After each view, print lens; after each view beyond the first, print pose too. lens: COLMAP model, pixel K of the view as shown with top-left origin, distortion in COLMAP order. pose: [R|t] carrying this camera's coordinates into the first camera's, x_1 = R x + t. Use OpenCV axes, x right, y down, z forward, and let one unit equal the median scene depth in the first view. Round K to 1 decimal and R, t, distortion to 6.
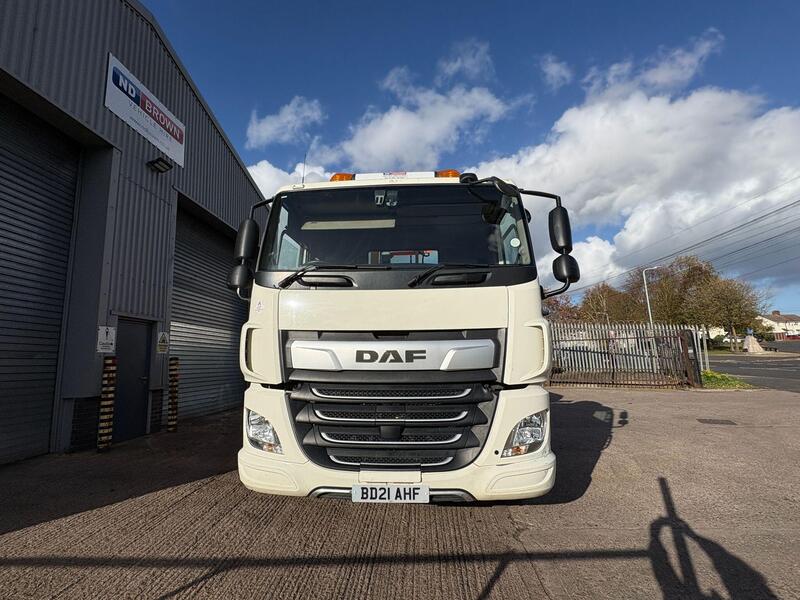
lens RADIAL K [[371.0, 0, 402.2], [0, 371.0, 300.6], [0, 0, 1]] dist [-0.001705, 0.000766]
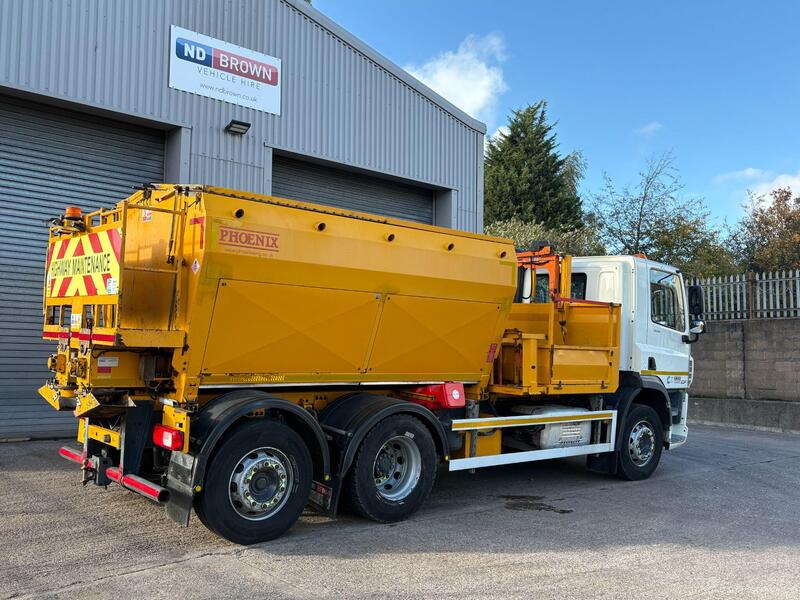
lens RADIAL K [[743.7, 0, 389.2], [0, 743.7, 306.2], [0, 0, 1]] dist [0.041205, 0.000000]
pose [[0.682556, 0.006551, -0.730804, 1.045606], [0.071424, 0.994575, 0.075625, -0.069173], [0.727335, -0.103815, 0.678385, 0.039035]]
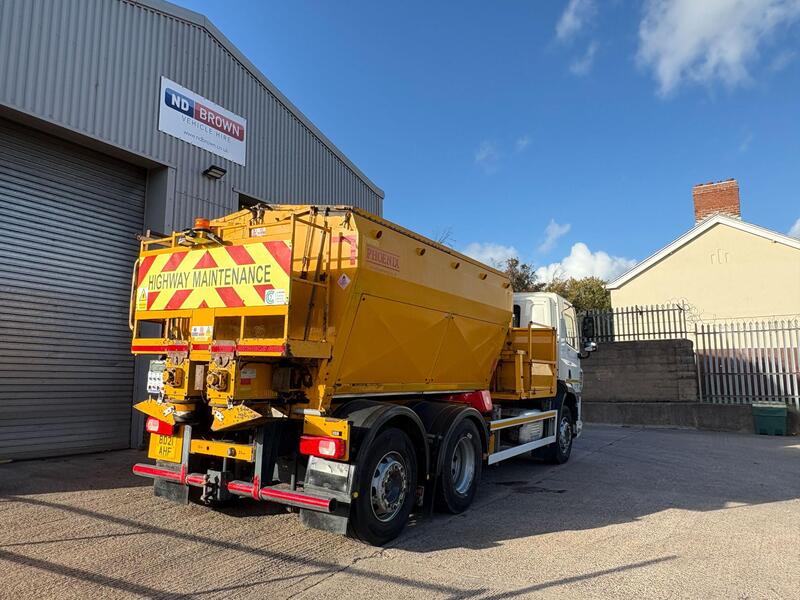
lens RADIAL K [[573.4, 0, 398.8], [0, 573.4, 300.5], [0, 0, 1]] dist [-0.010162, 0.021094]
pose [[0.885447, -0.023380, -0.464152, 0.571404], [0.039194, 0.998932, 0.024450, -0.054303], [0.463085, -0.039841, 0.885418, -0.155023]]
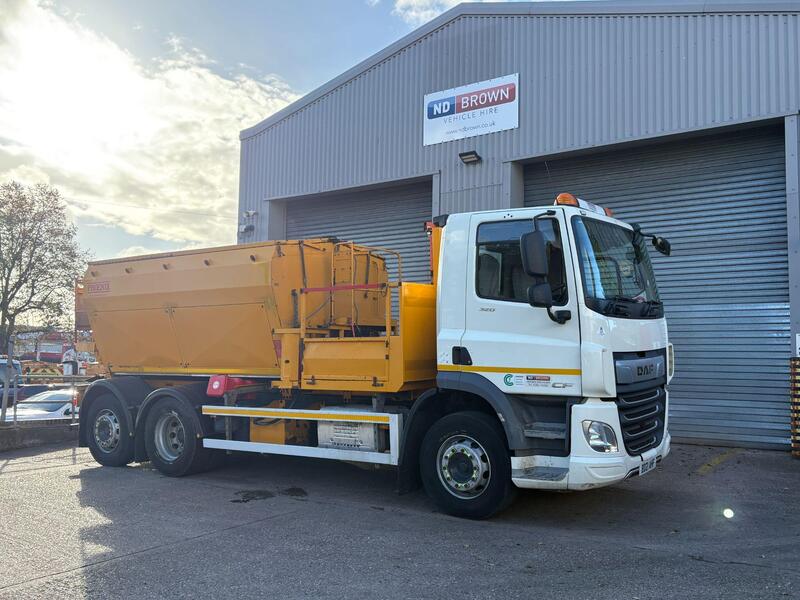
lens RADIAL K [[743.7, 0, 400.2], [0, 743.7, 311.8], [0, 0, 1]] dist [0.041205, 0.000000]
pose [[-0.517698, -0.028766, -0.855080, 1.306345], [0.149232, 0.981078, -0.123356, 0.288519], [0.842448, -0.191466, -0.503609, 2.109262]]
